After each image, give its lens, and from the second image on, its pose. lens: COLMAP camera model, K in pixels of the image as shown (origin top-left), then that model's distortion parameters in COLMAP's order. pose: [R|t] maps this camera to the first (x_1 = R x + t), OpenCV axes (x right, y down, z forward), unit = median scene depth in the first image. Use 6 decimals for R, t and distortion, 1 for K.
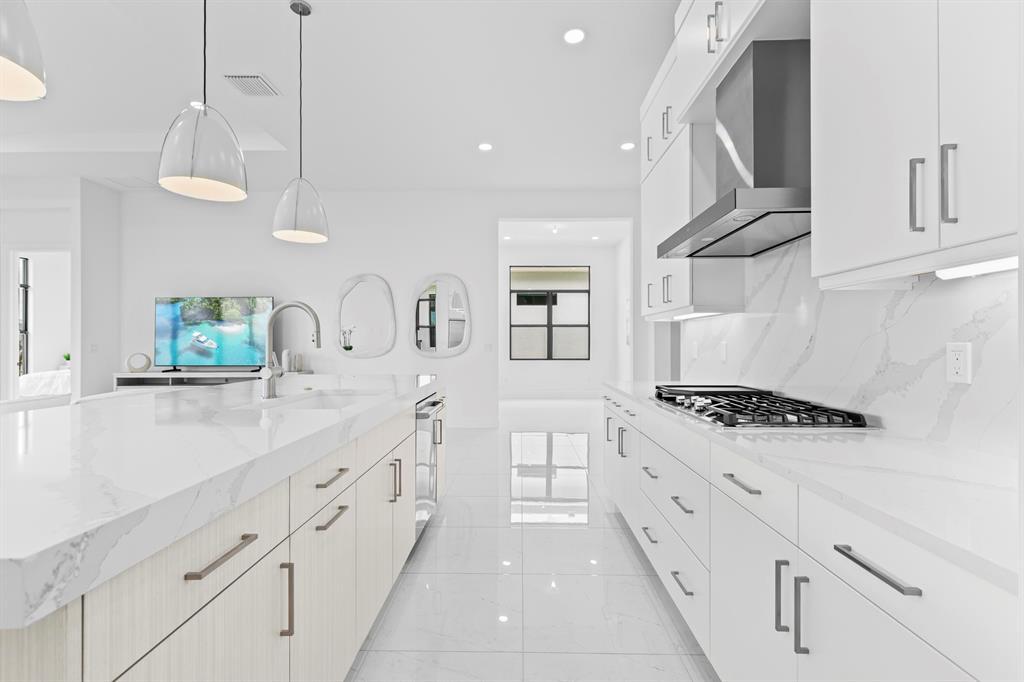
lens RADIAL K [[464.4, 0, 513.3], [0, 464.4, 342.2], [0, 0, 1]] dist [-0.001086, 0.000058]
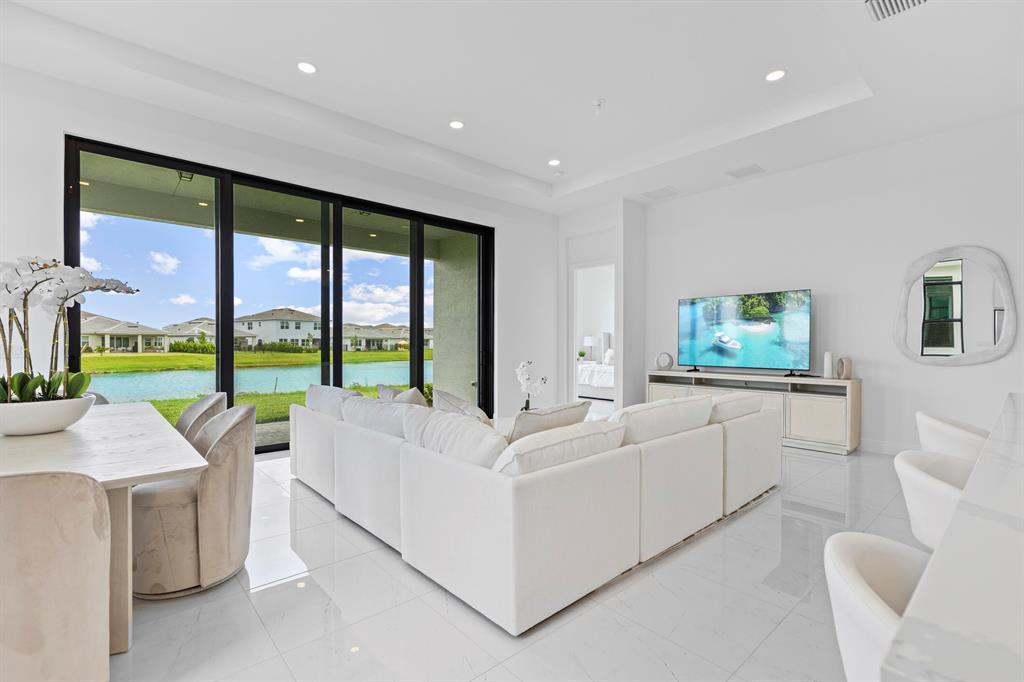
lens RADIAL K [[464.4, 0, 508.0], [0, 464.4, 344.5], [0, 0, 1]] dist [-0.001086, 0.000058]
pose [[0.670762, 0.007271, -0.741637, -0.257372], [-0.005595, 0.999973, 0.004744, 0.001943], [0.741651, 0.000967, 0.670785, 0.018887]]
